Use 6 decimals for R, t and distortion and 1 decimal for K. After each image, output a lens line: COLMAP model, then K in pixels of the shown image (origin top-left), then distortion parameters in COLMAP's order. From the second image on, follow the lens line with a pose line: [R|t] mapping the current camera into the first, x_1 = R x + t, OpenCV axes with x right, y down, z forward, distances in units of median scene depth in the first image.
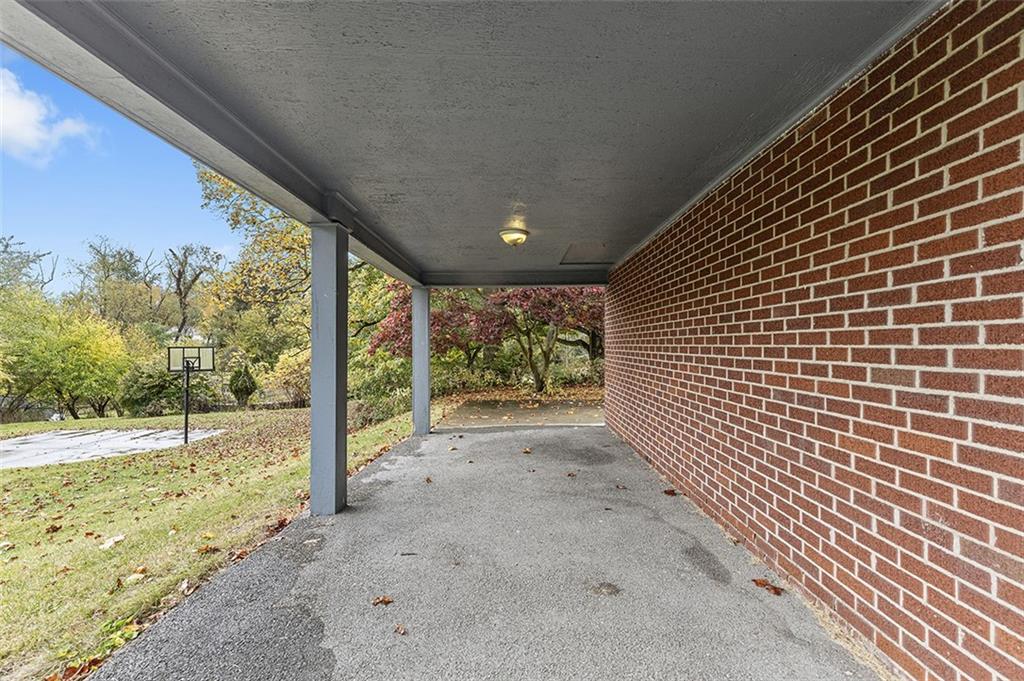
lens RADIAL K [[475.9, 0, 513.9], [0, 475.9, 341.4], [0, 0, 1]] dist [0.003779, 0.000455]
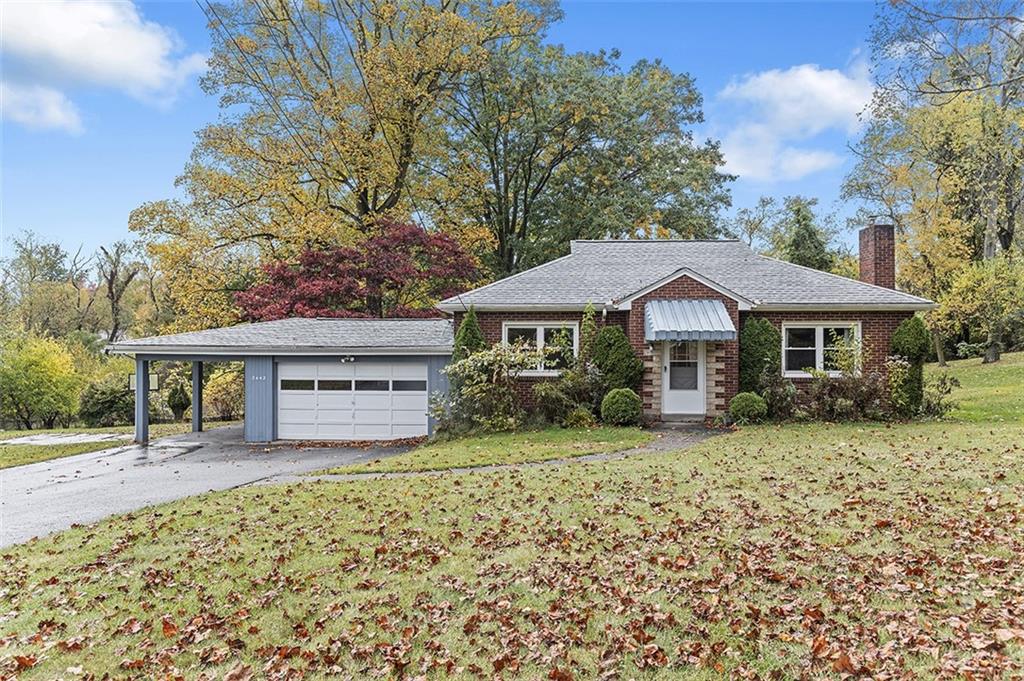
lens RADIAL K [[707.1, 0, 517.2], [0, 707.1, 338.5], [0, 0, 1]] dist [-0.002967, -0.003739]
pose [[0.997256, 0.000102, -0.074027, 0.350589], [-0.000285, 0.999997, -0.002473, -0.052354], [0.074026, 0.002487, 0.997253, -0.604919]]
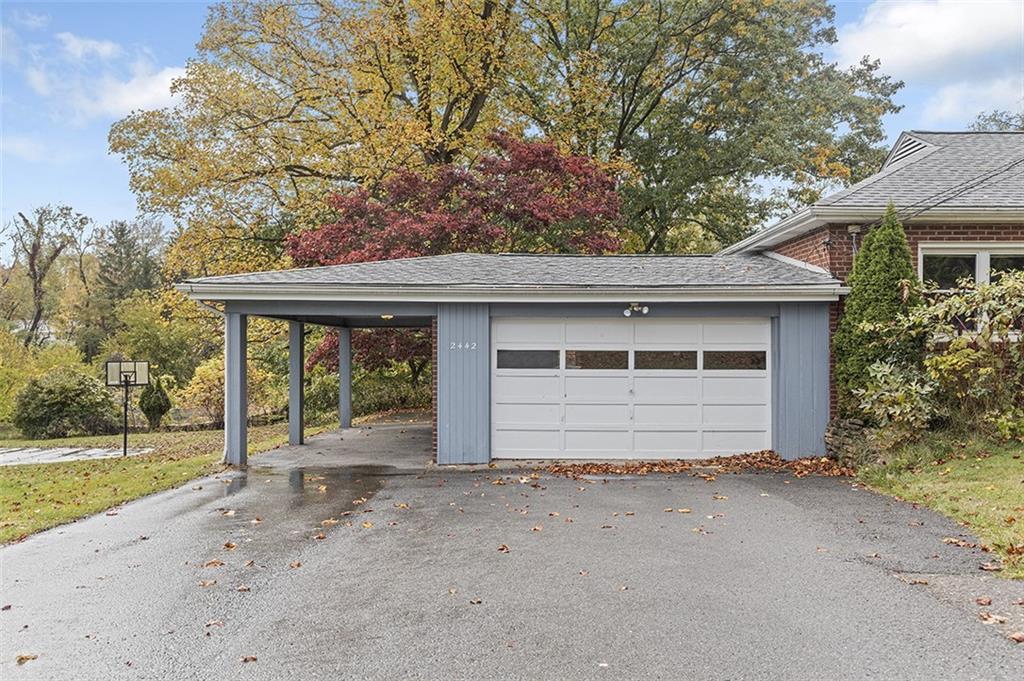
lens RADIAL K [[790.6, 0, 510.6], [0, 790.6, 343.1], [0, 0, 1]] dist [0.002691, 0.004876]
pose [[0.999489, 0.001554, -0.031916, 0.100488], [-0.001396, 0.999987, 0.004949, -0.020833], [0.031923, -0.004902, 0.999478, -0.364797]]
